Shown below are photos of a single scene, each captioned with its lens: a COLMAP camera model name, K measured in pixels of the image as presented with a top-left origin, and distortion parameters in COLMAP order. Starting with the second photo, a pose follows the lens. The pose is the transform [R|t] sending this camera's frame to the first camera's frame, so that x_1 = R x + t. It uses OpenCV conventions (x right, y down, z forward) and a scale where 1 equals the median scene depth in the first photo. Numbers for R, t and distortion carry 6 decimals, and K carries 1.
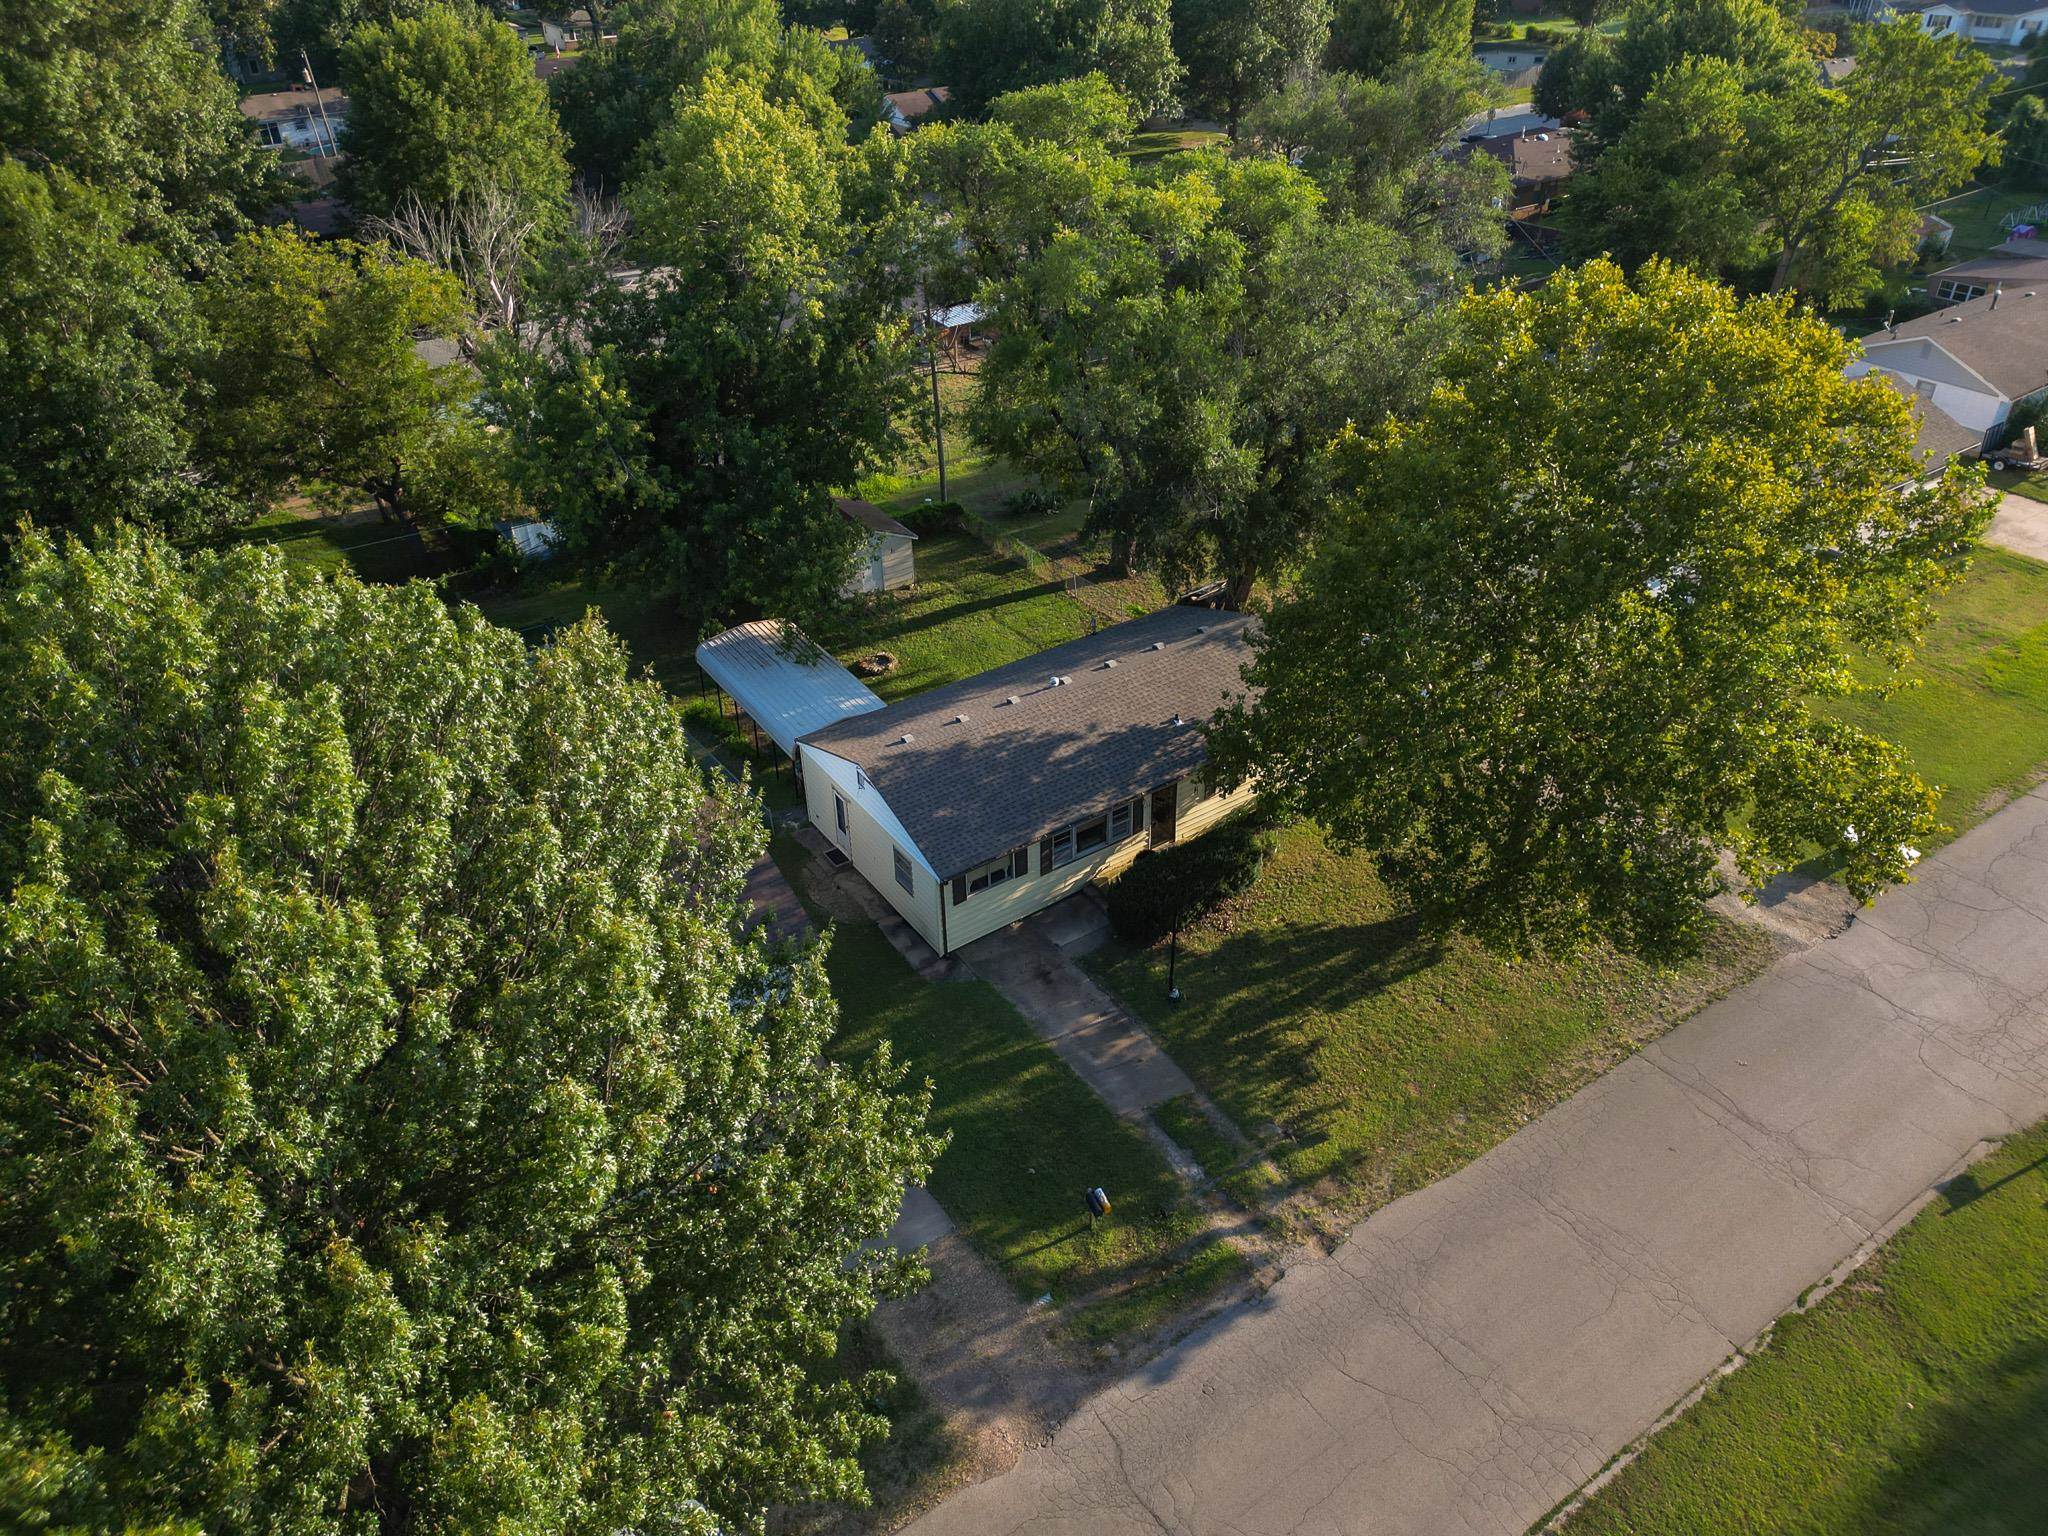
lens RADIAL K [[1442.9, 0, 1025.7], [0, 1442.9, 768.6], [0, 0, 1]] dist [0.050859, -0.040264]
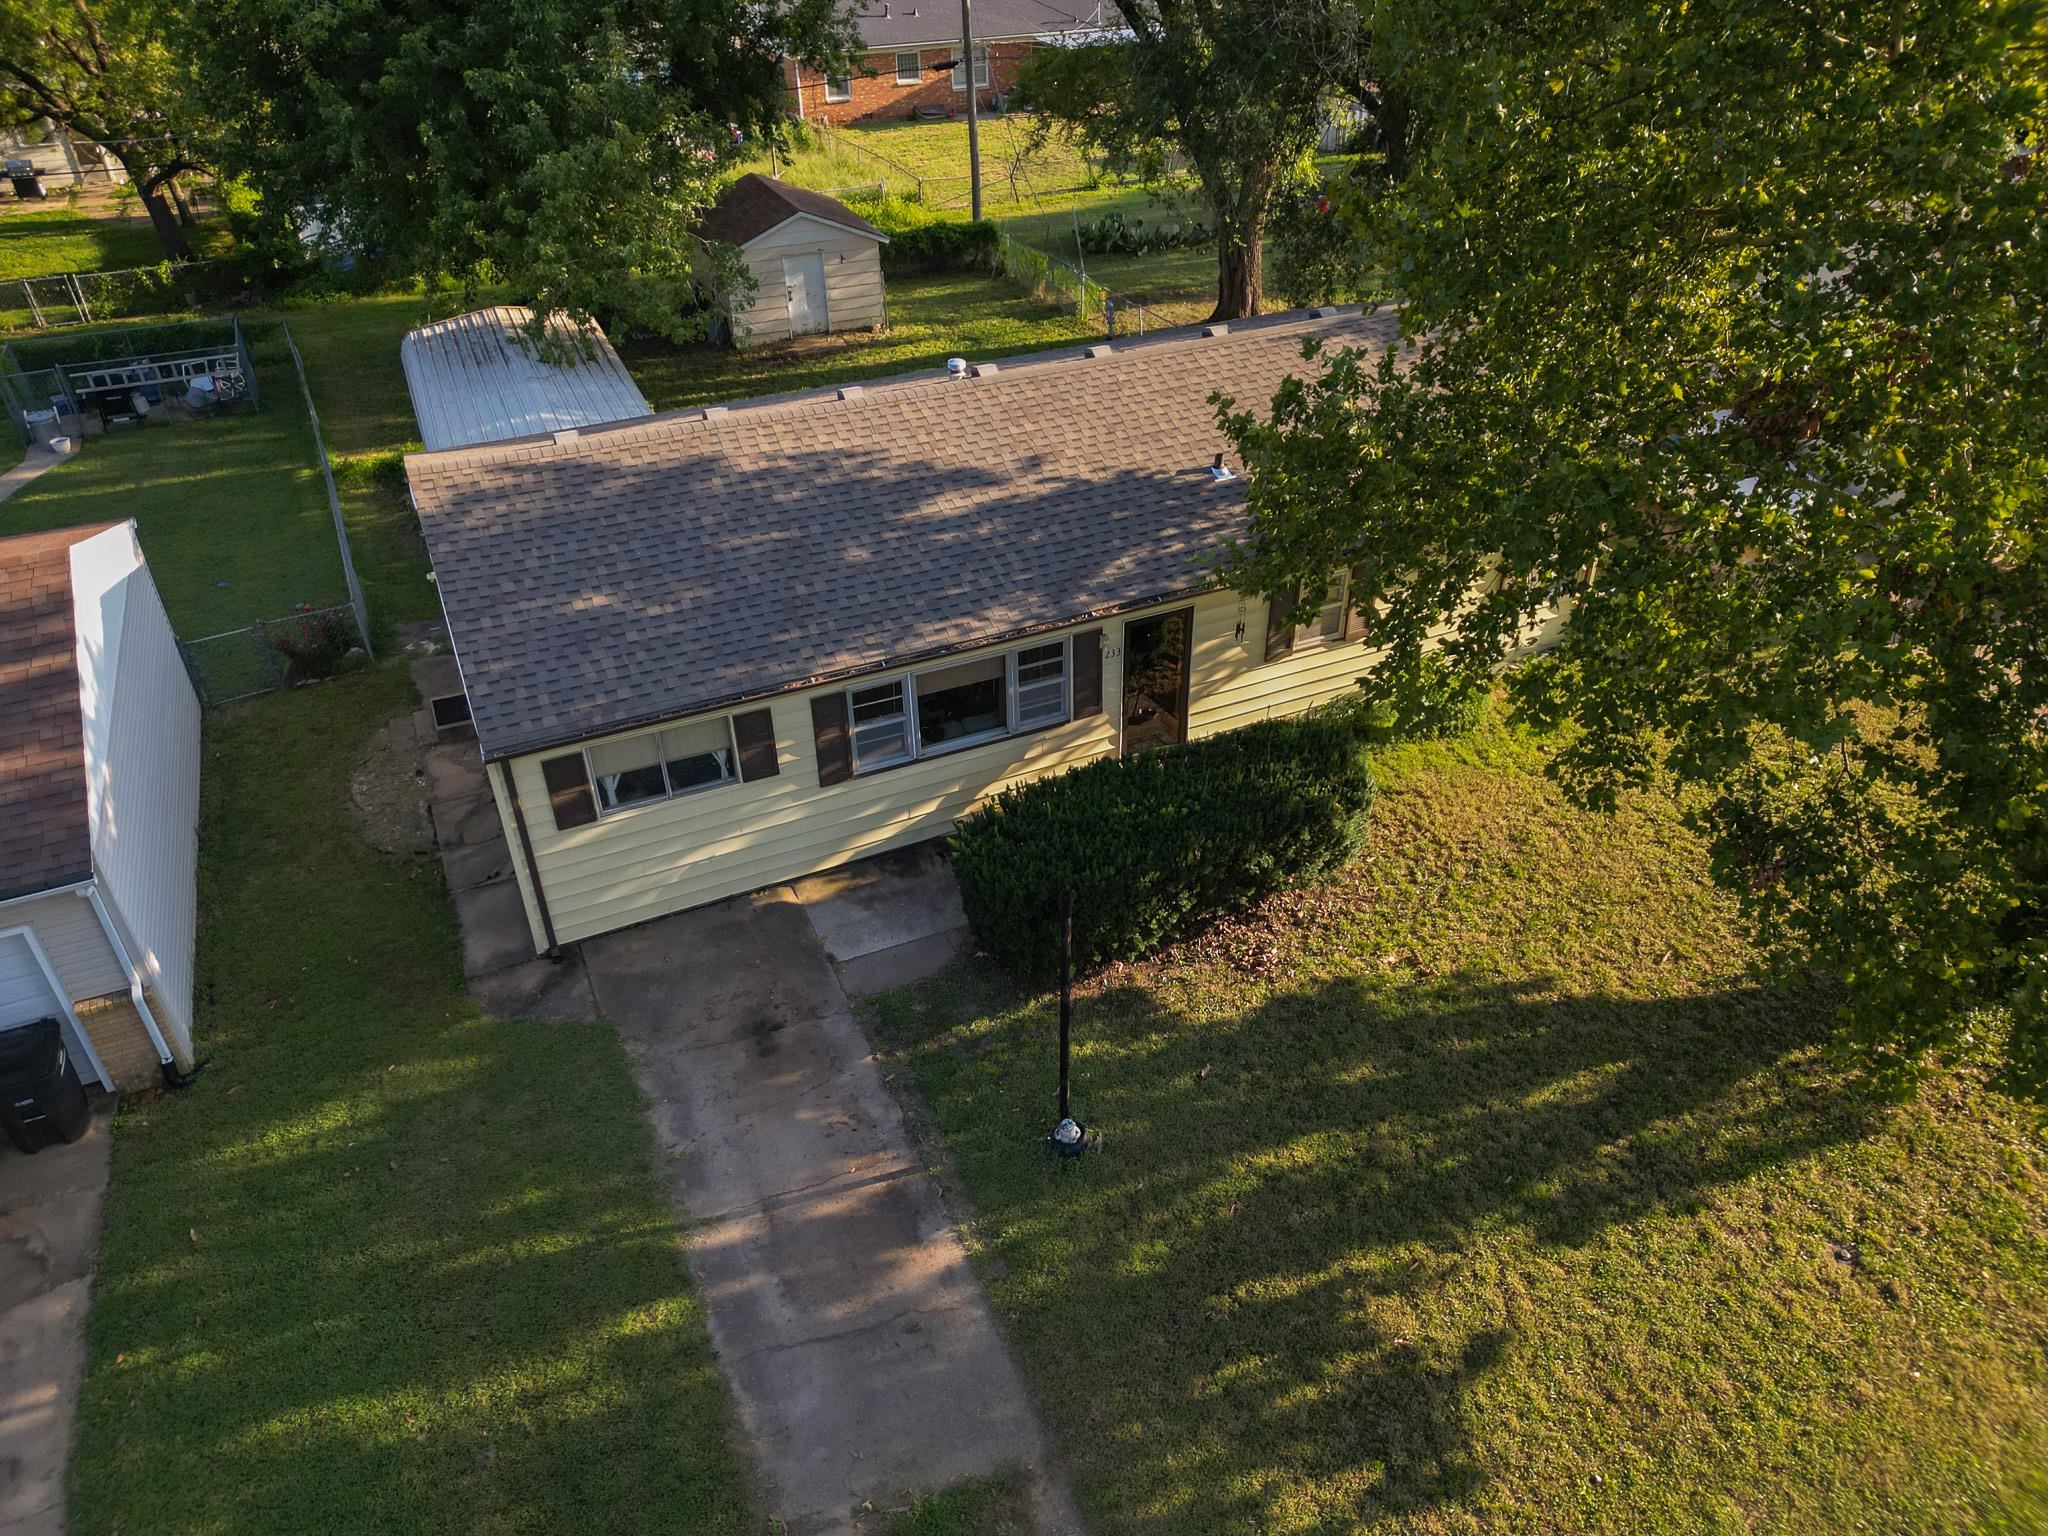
lens RADIAL K [[1442.9, 0, 1031.9], [0, 1442.9, 761.2], [0, 0, 1]] dist [0.050859, -0.040264]
pose [[0.984876, 0.100376, -0.141223, 0.120852], [-0.099633, 0.994948, 0.012342, 0.053362], [0.141748, 0.001915, 0.989901, 0.572184]]
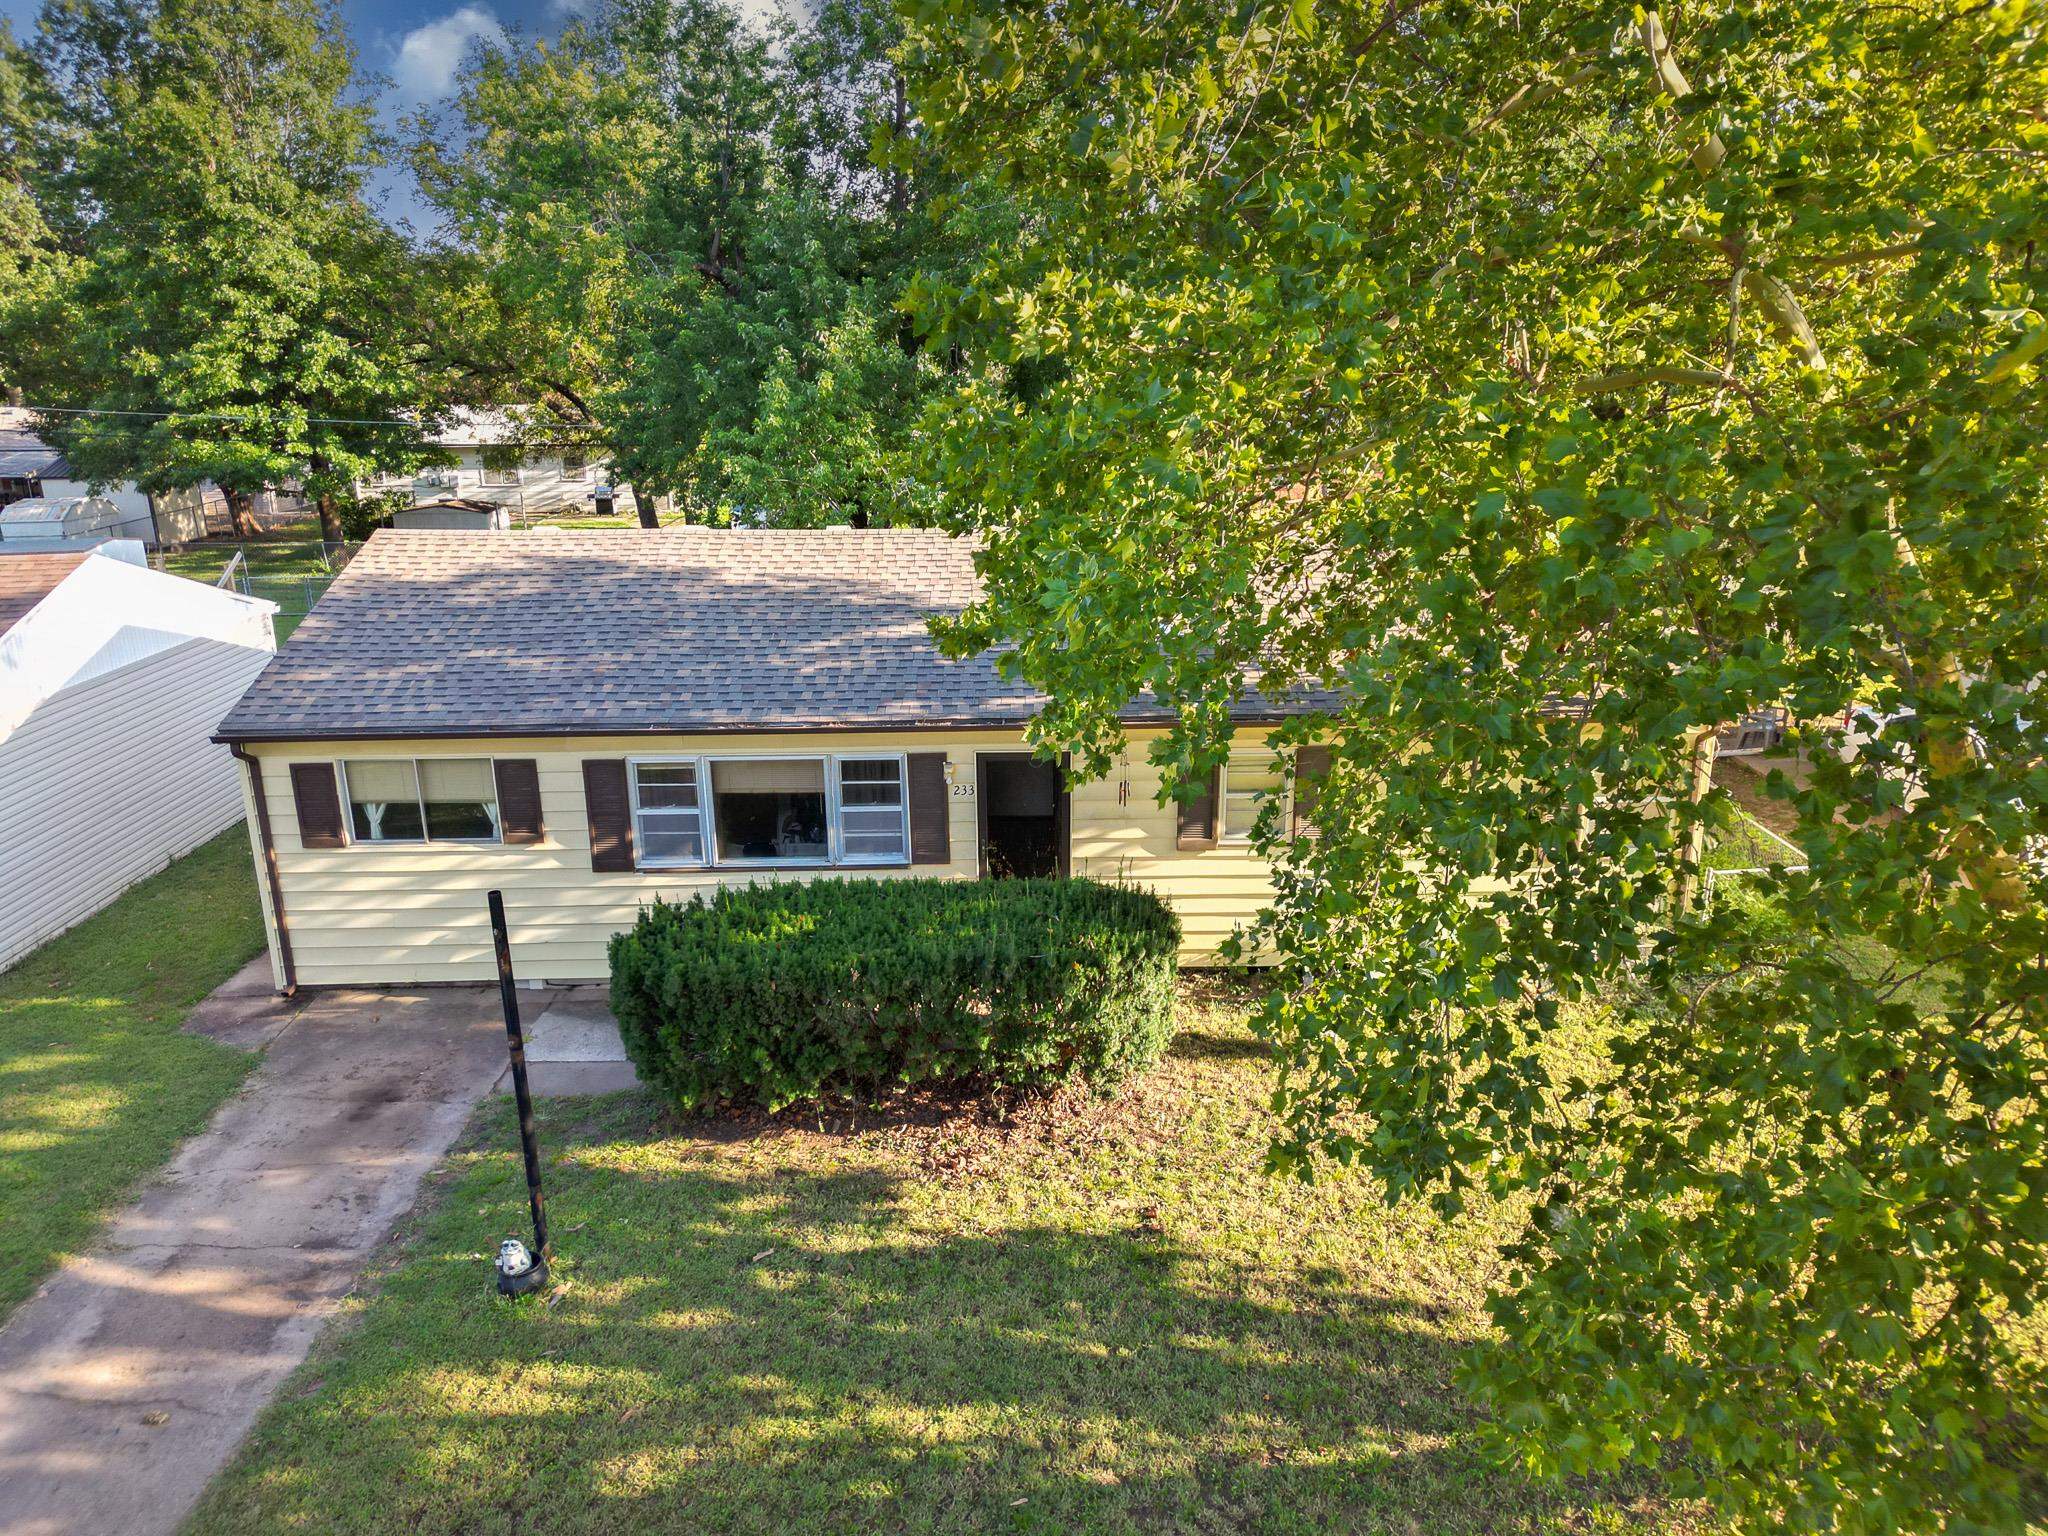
lens RADIAL K [[1442.9, 0, 1024.8], [0, 1442.9, 766.4], [0, 0, 1]] dist [0.050859, -0.040264]
pose [[0.828642, 0.168059, -0.533955, 0.277476], [-0.312596, 0.930210, -0.192338, 0.081927], [0.464366, 0.326292, 0.823345, 0.703282]]
